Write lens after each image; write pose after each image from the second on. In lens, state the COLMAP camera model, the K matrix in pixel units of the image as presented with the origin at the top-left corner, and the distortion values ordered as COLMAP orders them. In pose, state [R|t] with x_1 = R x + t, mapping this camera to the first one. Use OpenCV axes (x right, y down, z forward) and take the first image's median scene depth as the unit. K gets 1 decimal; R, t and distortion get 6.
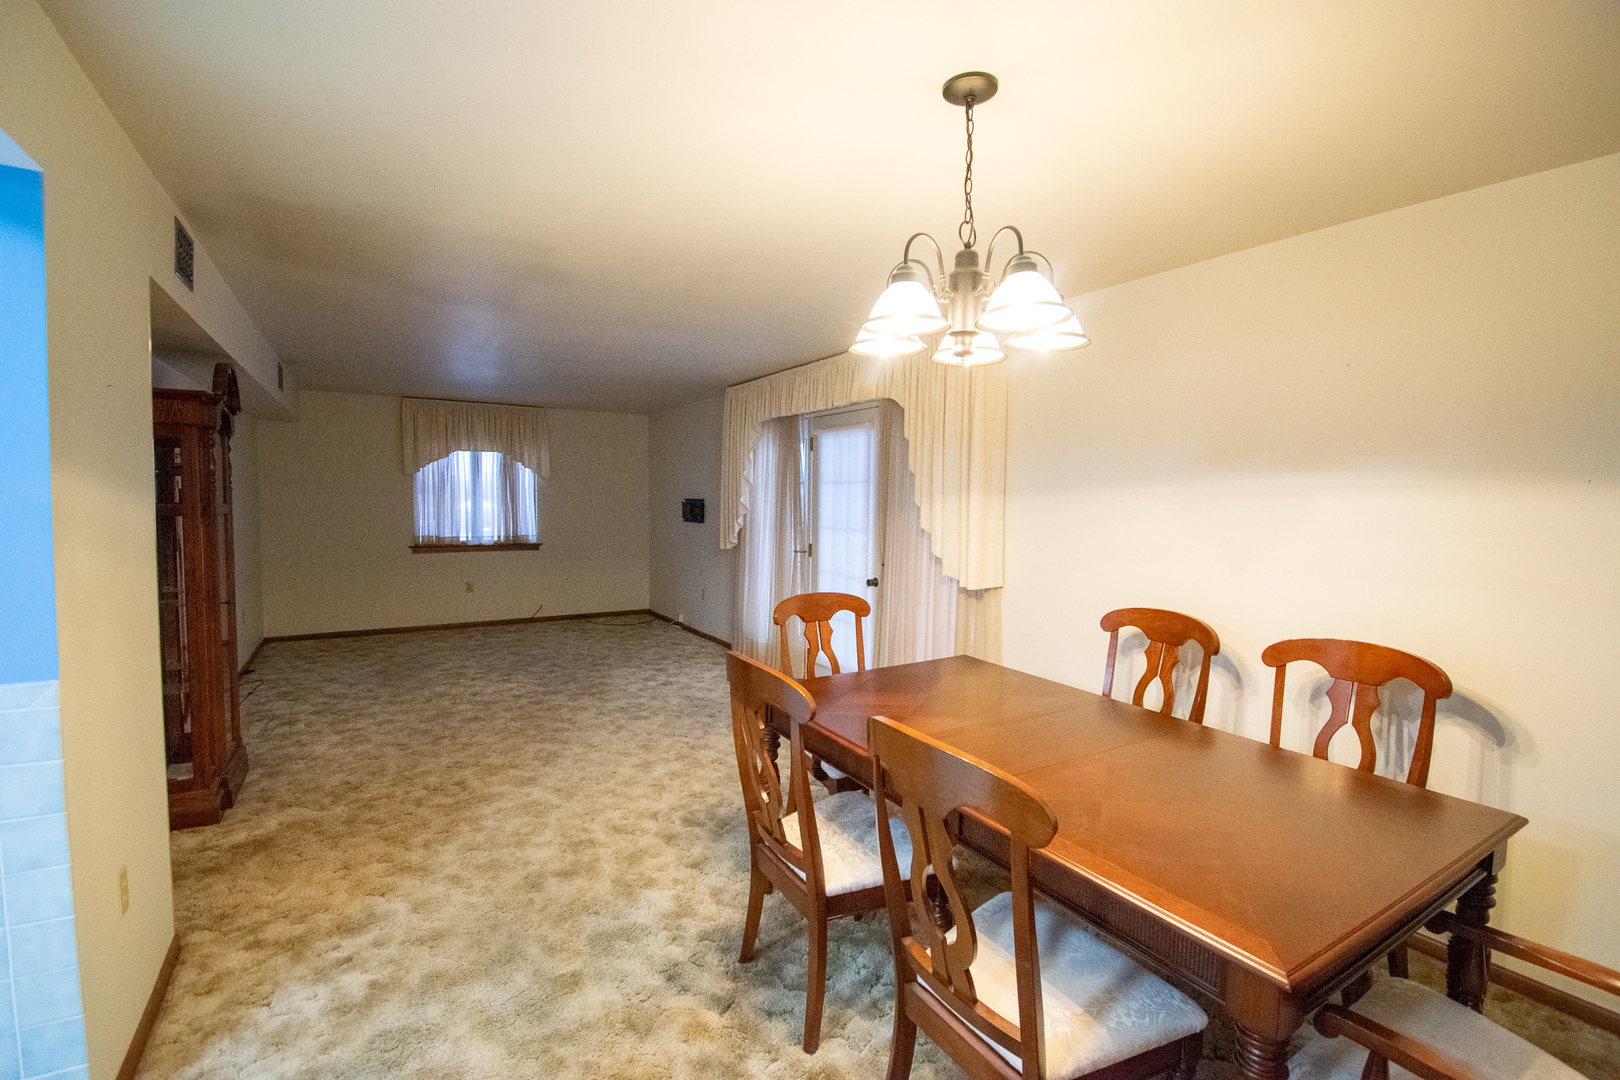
lens RADIAL K [[719.3, 0, 822.3], [0, 719.3, 534.9], [0, 0, 1]] dist [0.006647, -0.013765]
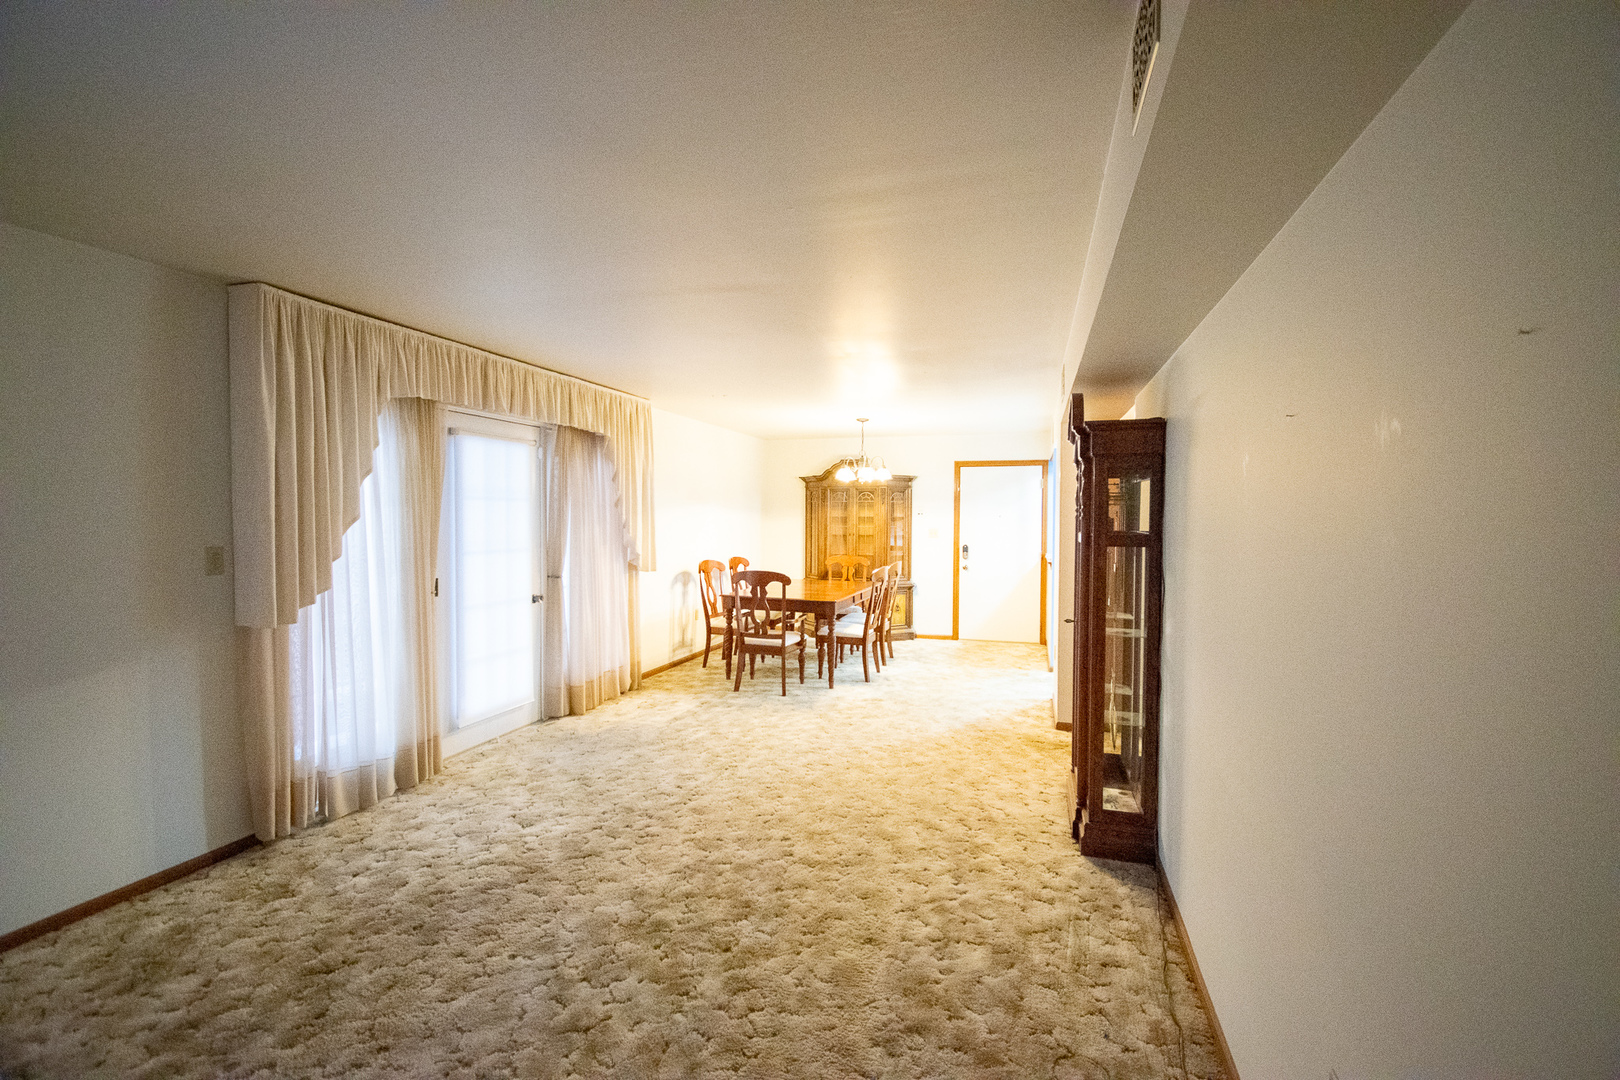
lens RADIAL K [[719.3, 0, 809.4], [0, 719.3, 540.9], [0, 0, 1]] dist [0.006647, -0.013765]
pose [[-0.653134, -0.042937, 0.756024, -0.826975], [0.027343, 0.996403, 0.080211, -0.075631], [-0.756748, 0.073060, -0.649611, 1.192401]]
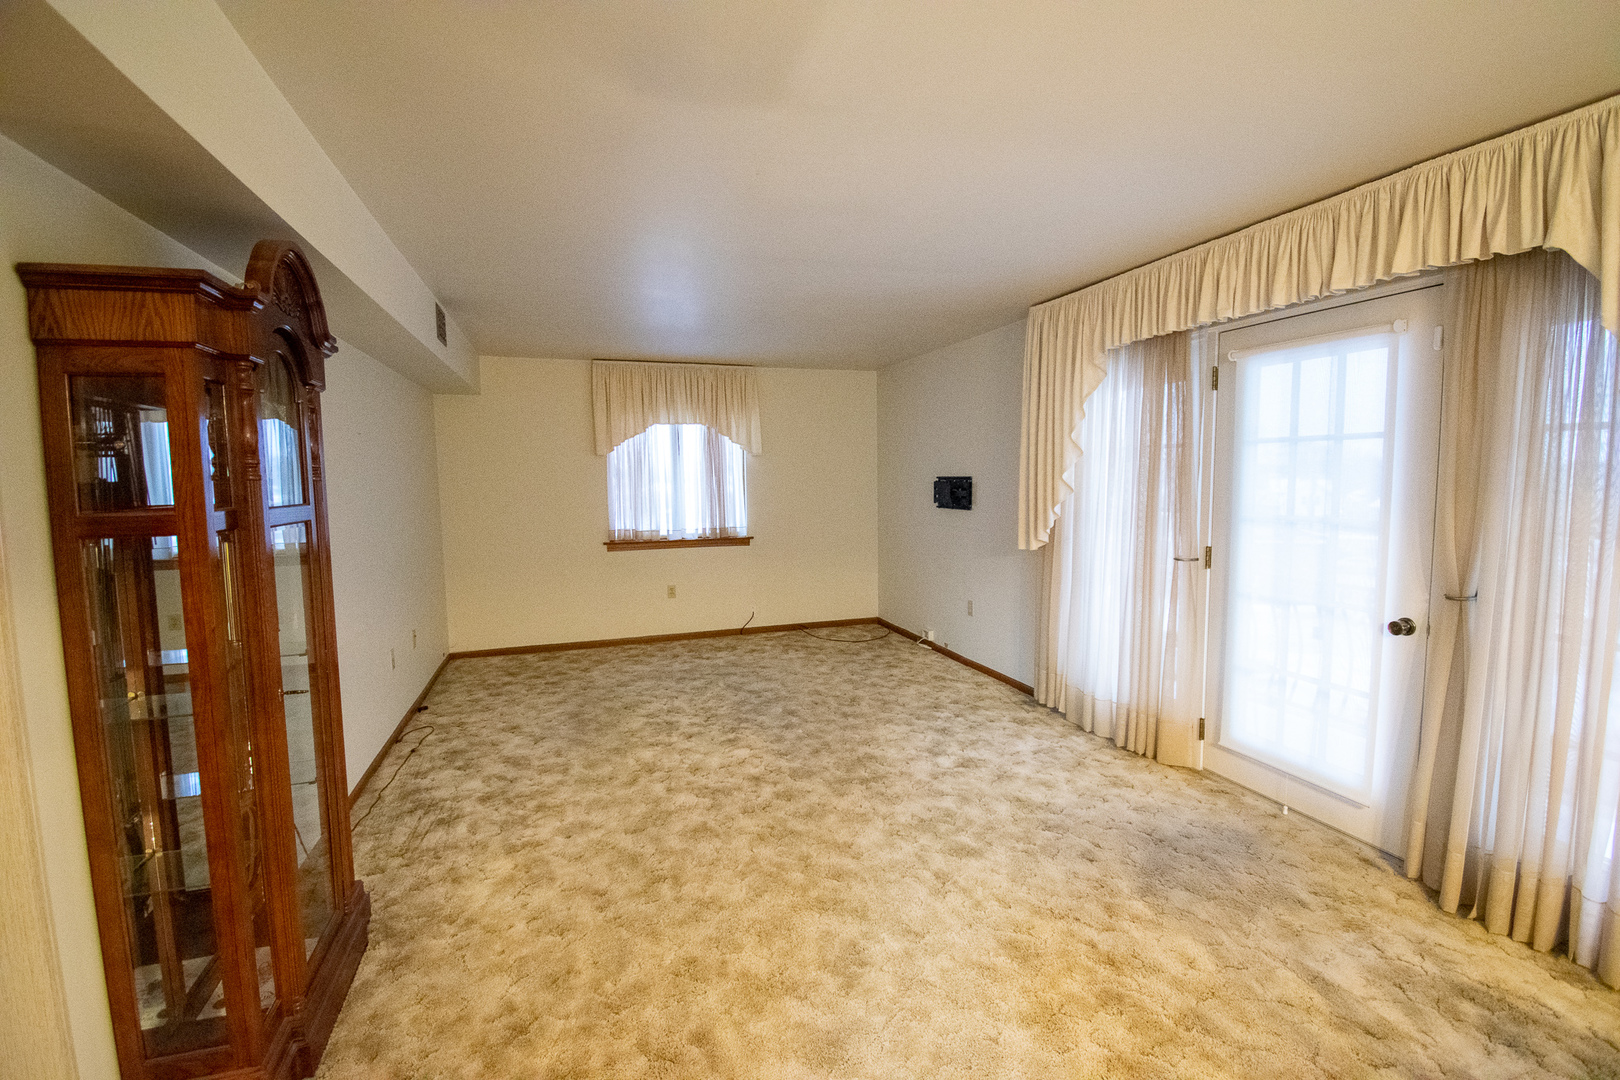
lens RADIAL K [[719.3, 0, 815.7], [0, 719.3, 535.8], [0, 0, 1]] dist [0.006647, -0.013765]
pose [[0.972658, -0.004677, -0.232197, -0.196144], [0.012237, 0.999440, 0.031129, -0.019461], [0.231921, -0.033119, 0.972171, 0.342437]]
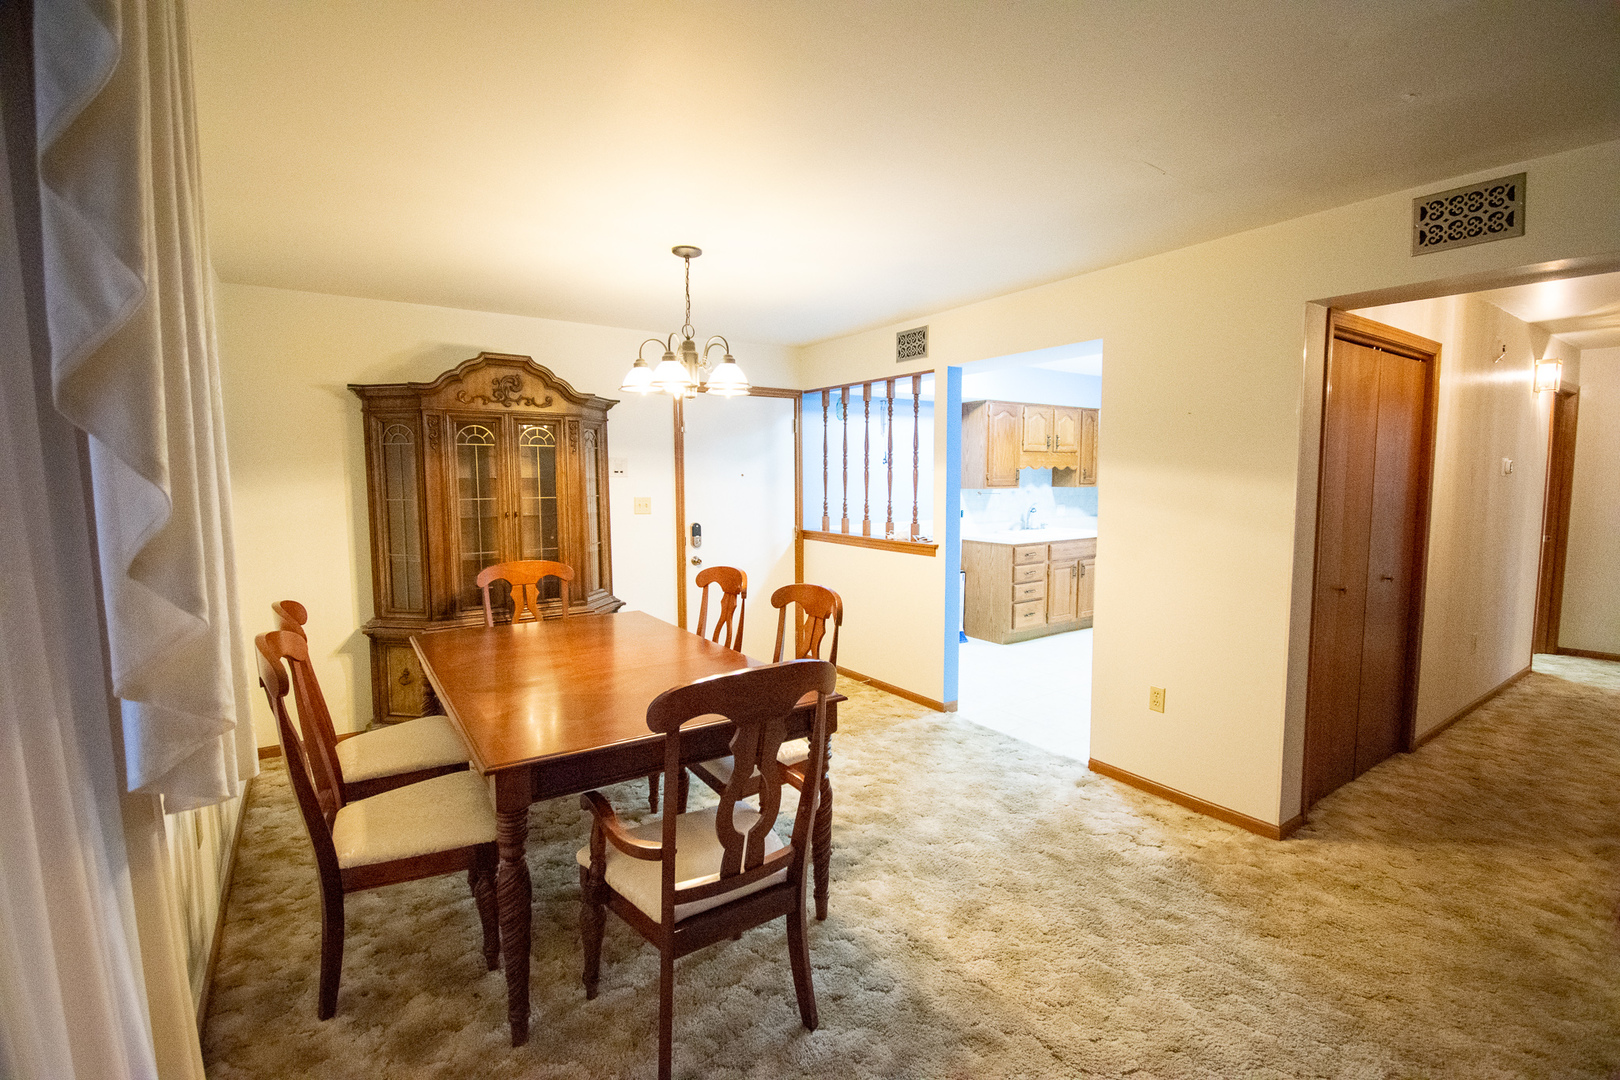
lens RADIAL K [[719.3, 0, 812.7], [0, 719.3, 537.8], [0, 0, 1]] dist [0.006647, -0.013765]
pose [[-0.999091, -0.004254, -0.042404, -0.013318], [-0.010083, 0.990349, 0.138232, -0.045709], [0.041407, 0.138534, -0.989492, 0.867777]]
